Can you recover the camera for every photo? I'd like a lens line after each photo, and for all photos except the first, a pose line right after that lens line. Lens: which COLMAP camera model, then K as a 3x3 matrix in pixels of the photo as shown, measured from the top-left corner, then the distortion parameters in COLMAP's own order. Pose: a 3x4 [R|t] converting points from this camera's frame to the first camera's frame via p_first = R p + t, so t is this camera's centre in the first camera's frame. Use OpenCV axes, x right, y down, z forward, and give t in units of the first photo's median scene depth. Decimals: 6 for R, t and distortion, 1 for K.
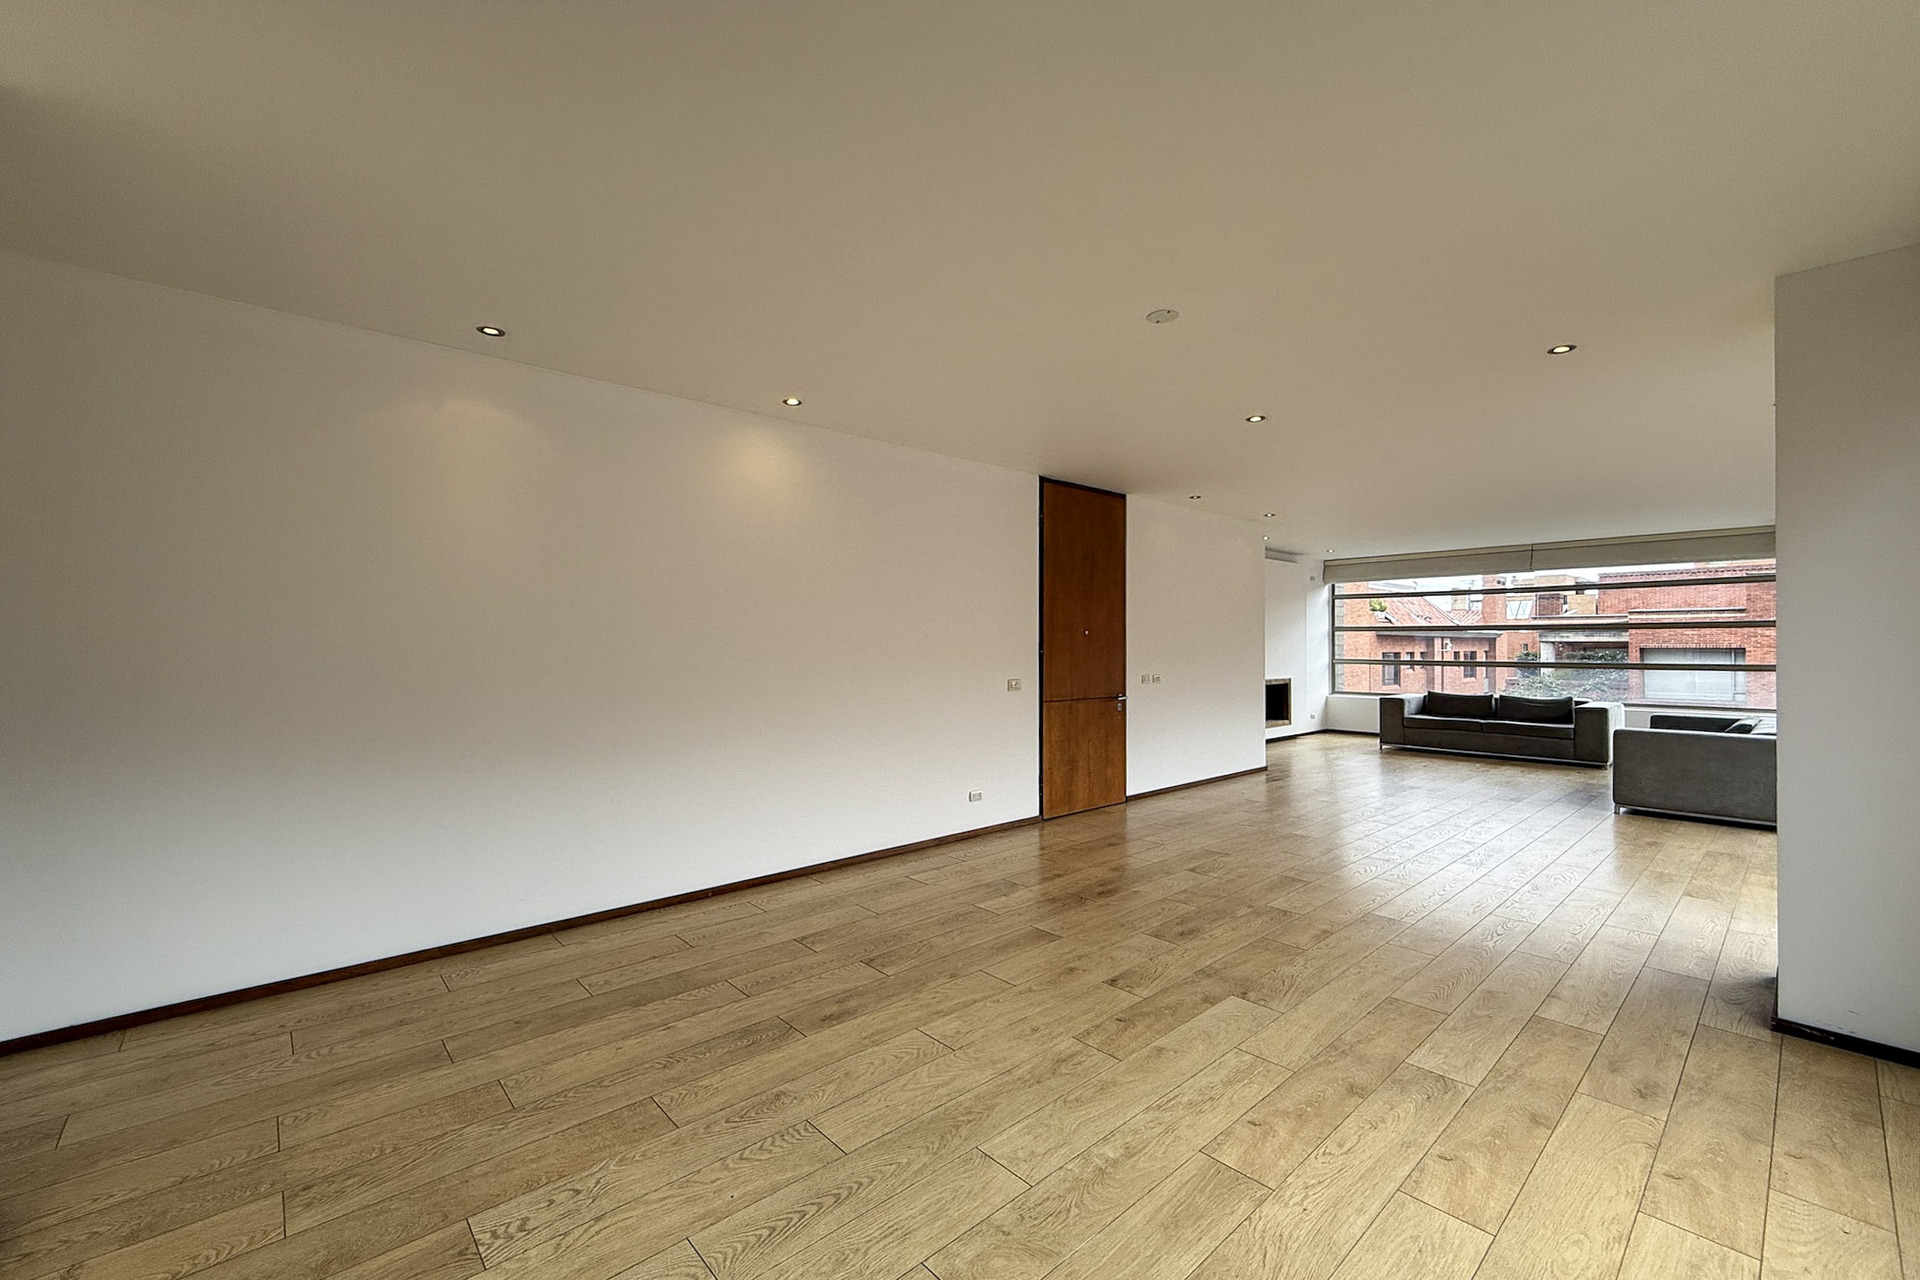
lens RADIAL K [[770.8, 0, 947.9], [0, 770.8, 641.6], [0, 0, 1]] dist [-0.001017, -0.000128]
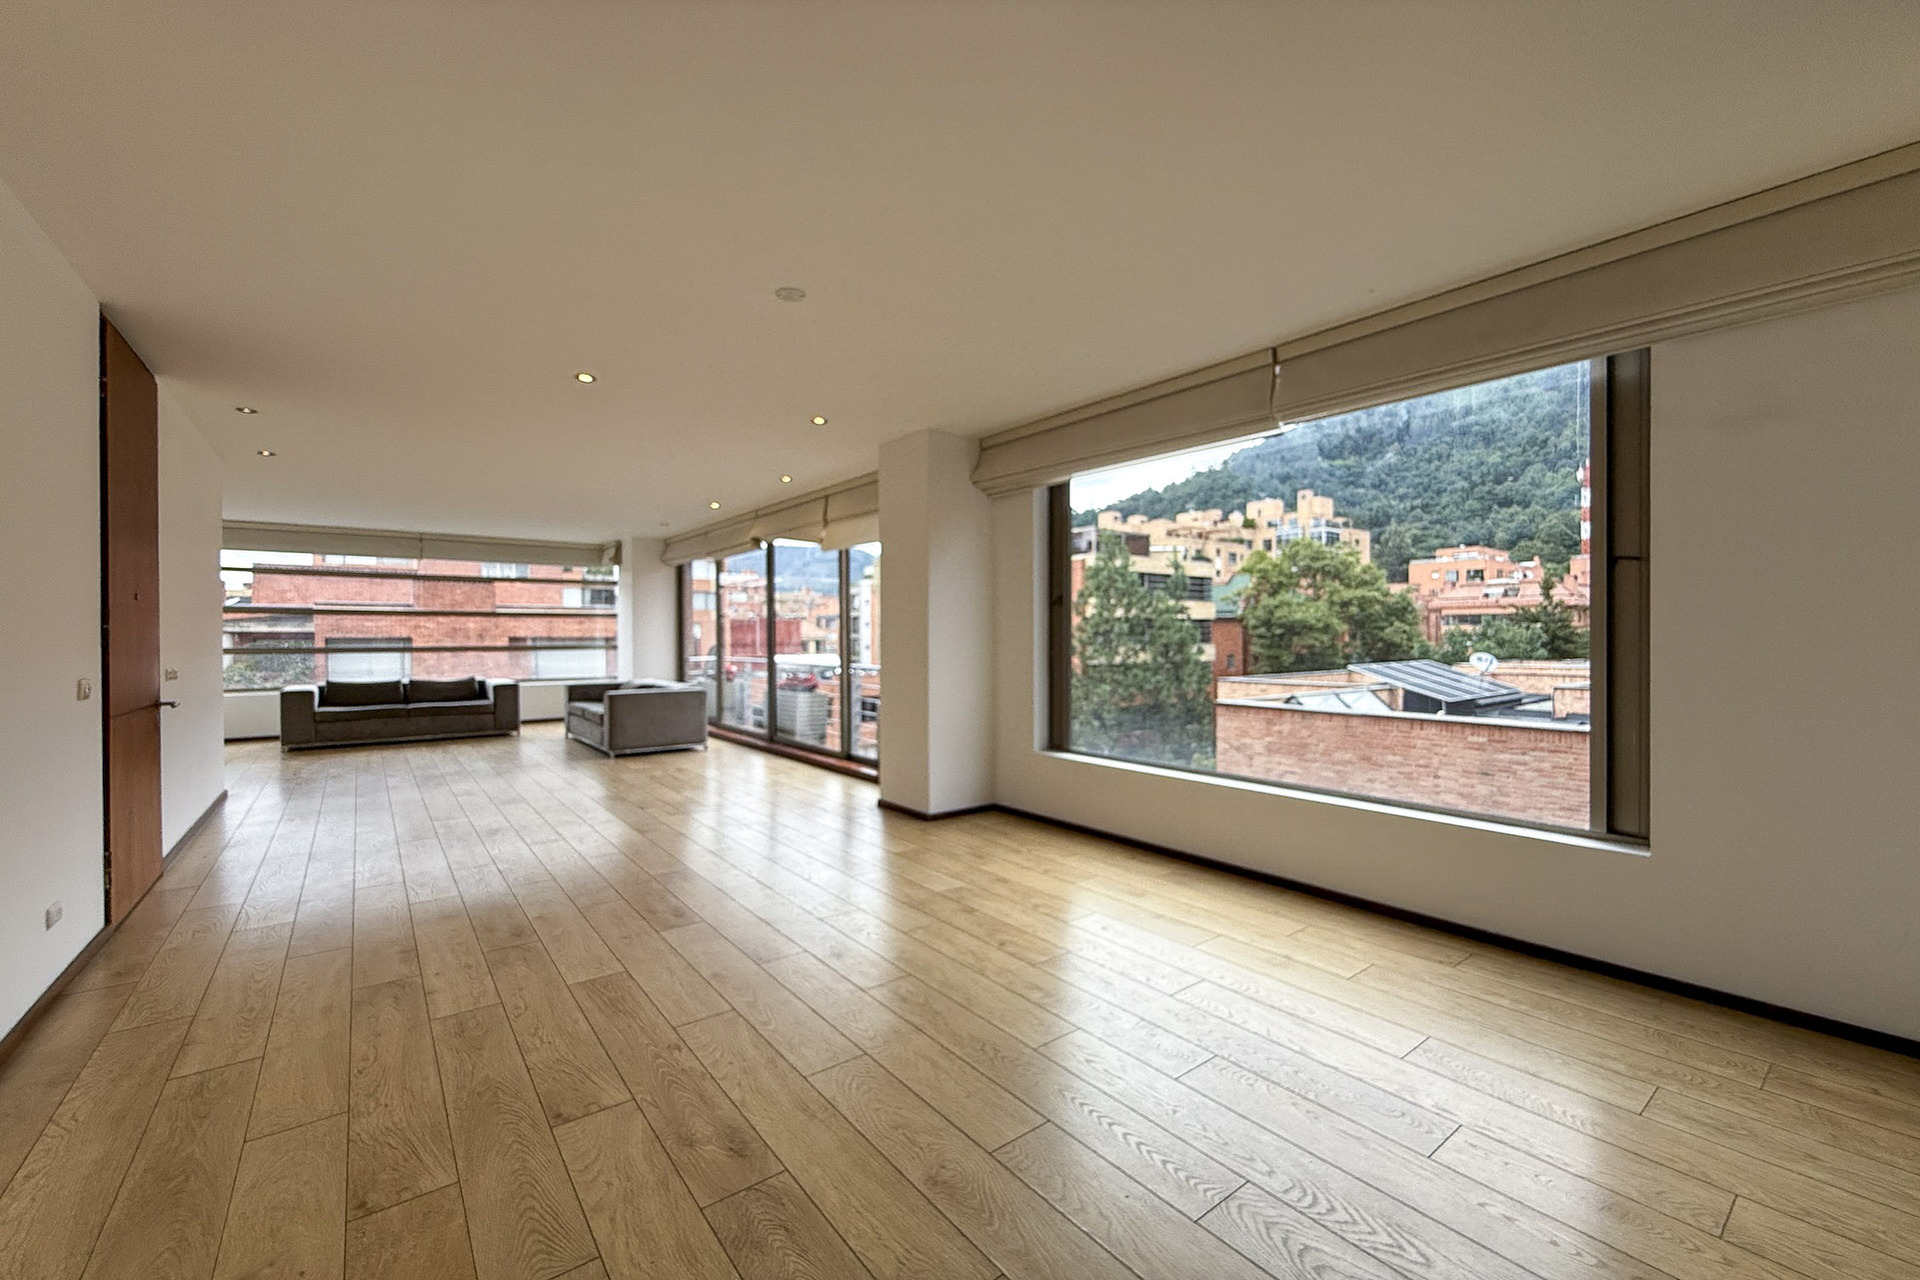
lens RADIAL K [[779.5, 0, 952.7], [0, 779.5, 642.5], [0, 0, 1]] dist [-0.000459, -0.000044]
pose [[0.076831, -0.009424, 0.997000, -0.225799], [0.000325, 0.999956, 0.009427, 0.011982], [-0.997044, -0.000400, 0.076831, 0.213472]]
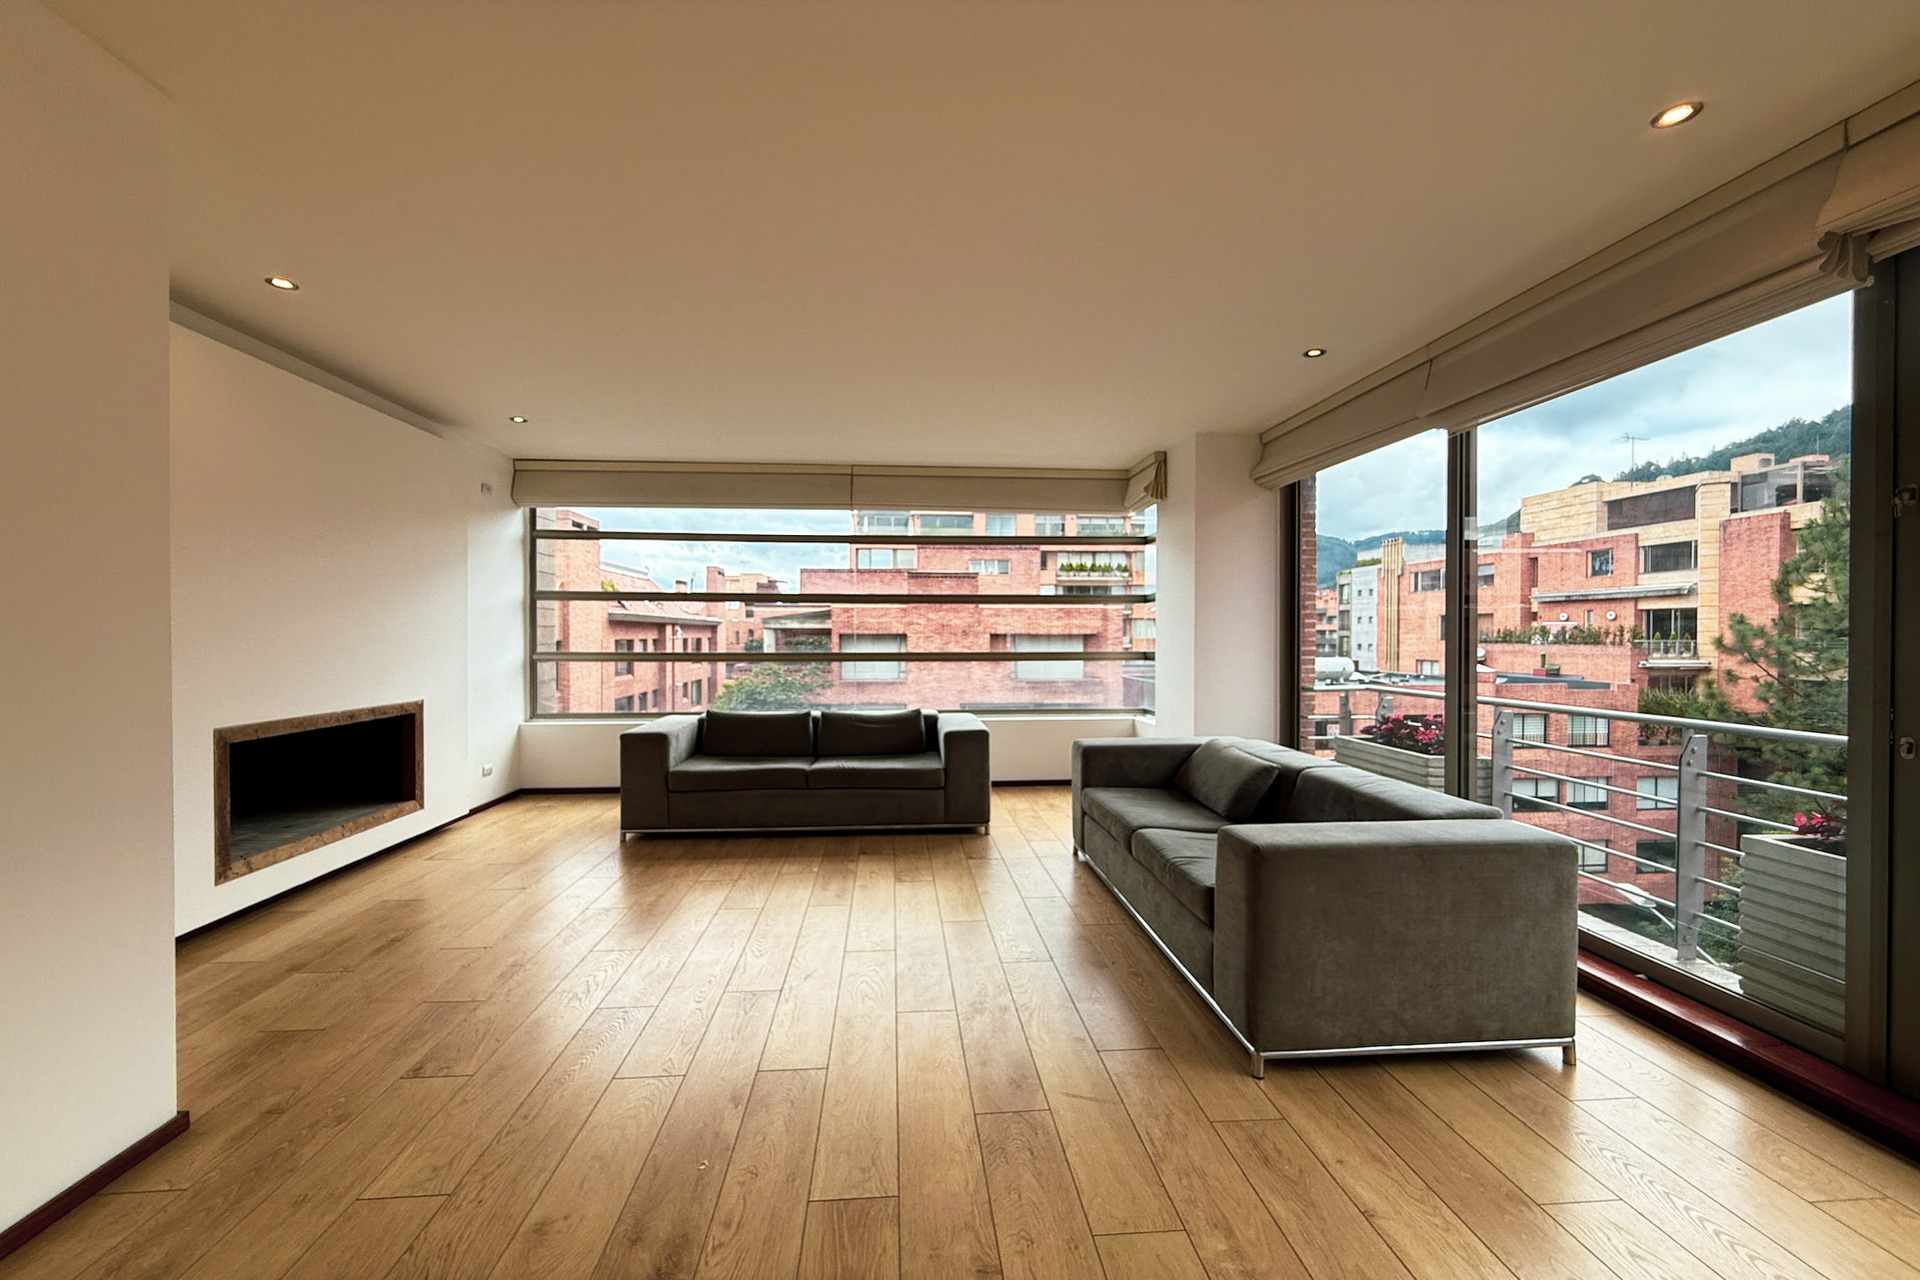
lens RADIAL K [[770.8, 0, 947.9], [0, 770.8, 641.6], [0, 0, 1]] dist [-0.001017, -0.000128]
pose [[0.601843, -0.009361, 0.798559, 0.307963], [-0.002425, 0.999905, 0.013548, 0.009095], [-0.798611, -0.010090, 0.601764, 0.562834]]
